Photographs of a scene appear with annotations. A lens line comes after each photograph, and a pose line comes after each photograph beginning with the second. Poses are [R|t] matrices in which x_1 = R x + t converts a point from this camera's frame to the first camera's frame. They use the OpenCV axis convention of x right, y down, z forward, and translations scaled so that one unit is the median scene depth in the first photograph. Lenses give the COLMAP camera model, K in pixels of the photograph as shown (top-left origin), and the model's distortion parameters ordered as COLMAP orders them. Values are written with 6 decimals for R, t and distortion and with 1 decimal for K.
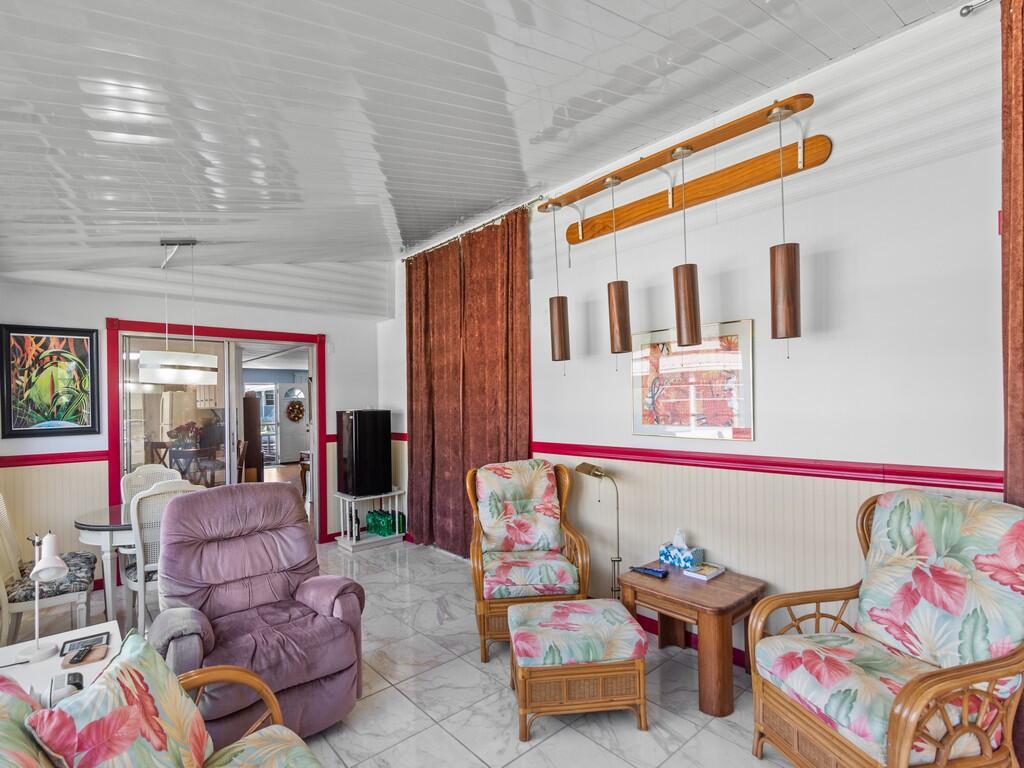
lens RADIAL K [[508.5, 0, 510.9], [0, 508.5, 391.2], [0, 0, 1]] dist [0.002230, 0.000039]
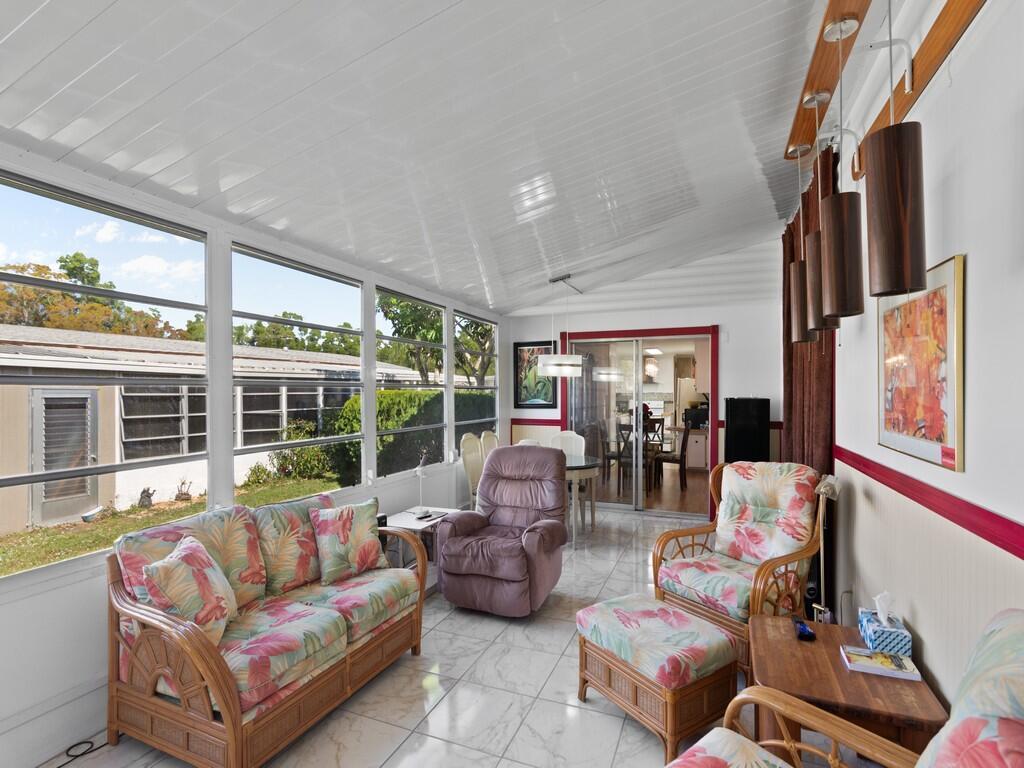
lens RADIAL K [[501.8, 0, 510.9], [0, 501.8, 387.3], [0, 0, 1]] dist [-0.004033, -0.000580]
pose [[0.444543, 0.009365, -0.895709, 0.591008], [0.013304, 0.999766, 0.017056, -0.009275], [0.895659, -0.019499, 0.444314, 0.246680]]
